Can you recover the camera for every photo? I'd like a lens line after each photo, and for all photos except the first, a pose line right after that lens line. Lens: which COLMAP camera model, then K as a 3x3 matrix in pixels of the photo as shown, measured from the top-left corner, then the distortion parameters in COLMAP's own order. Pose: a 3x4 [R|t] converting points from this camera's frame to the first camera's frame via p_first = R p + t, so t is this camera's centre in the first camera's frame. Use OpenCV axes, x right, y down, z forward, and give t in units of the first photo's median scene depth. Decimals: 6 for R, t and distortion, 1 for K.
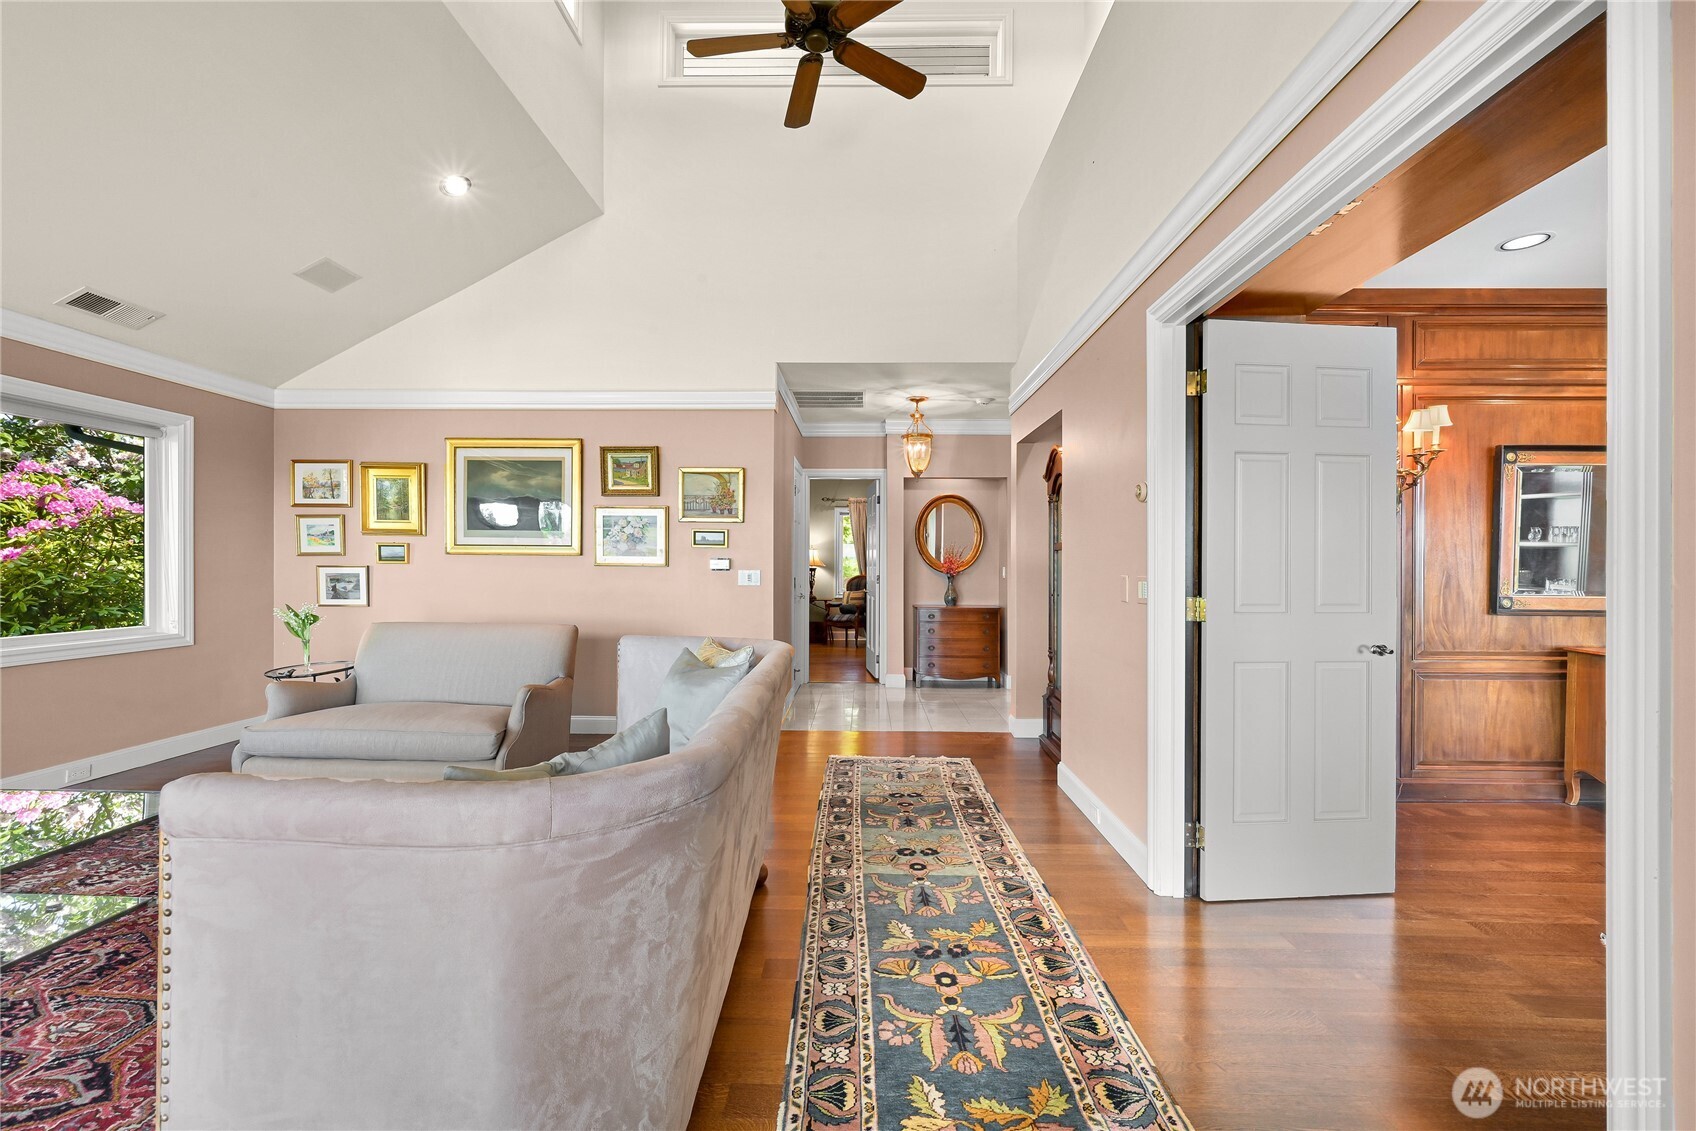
lens RADIAL K [[679.9, 0, 850.5], [0, 679.9, 565.1], [0, 0, 1]] dist [0.000735, 0.000250]
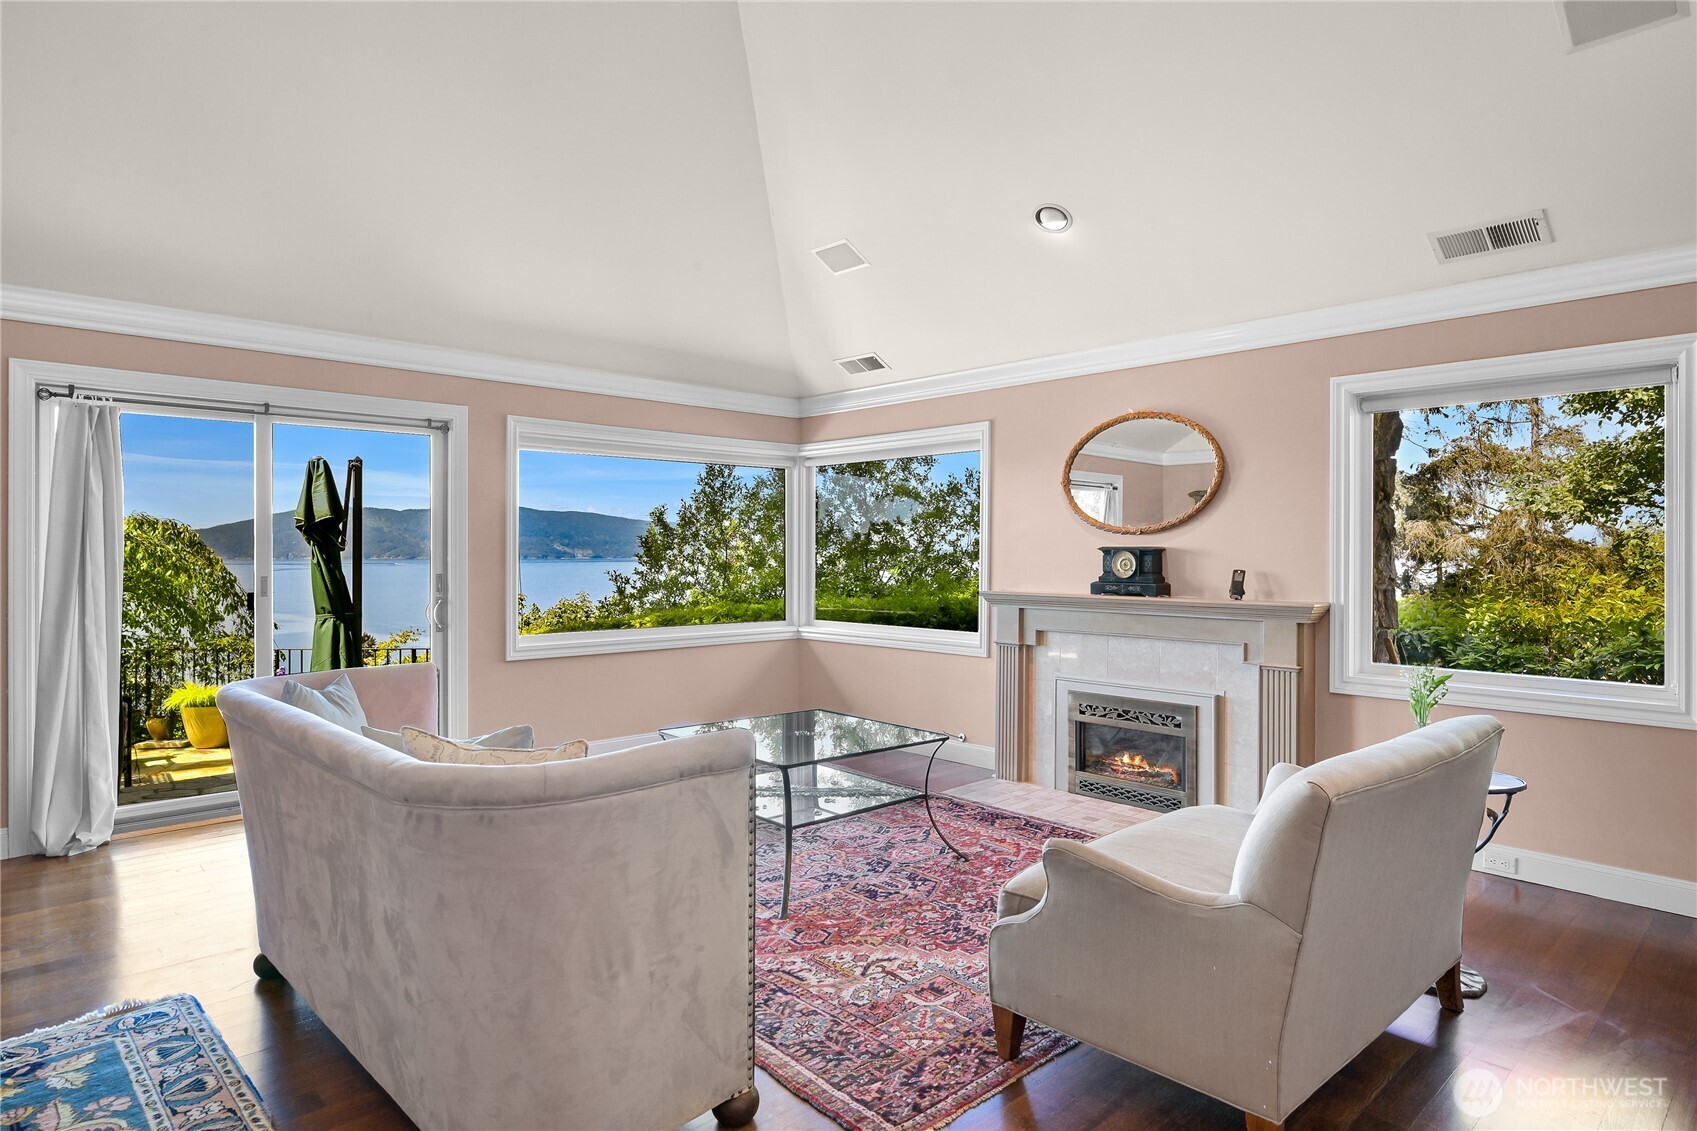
lens RADIAL K [[956.8, 0, 852.4], [0, 956.8, 556.8], [0, 0, 1]] dist [-0.003558, -0.002323]
pose [[-0.712320, -0.003215, -0.701847, 0.246944], [-0.007872, 0.999963, 0.003408, -0.064087], [0.701811, 0.007953, -0.712319, 2.533897]]
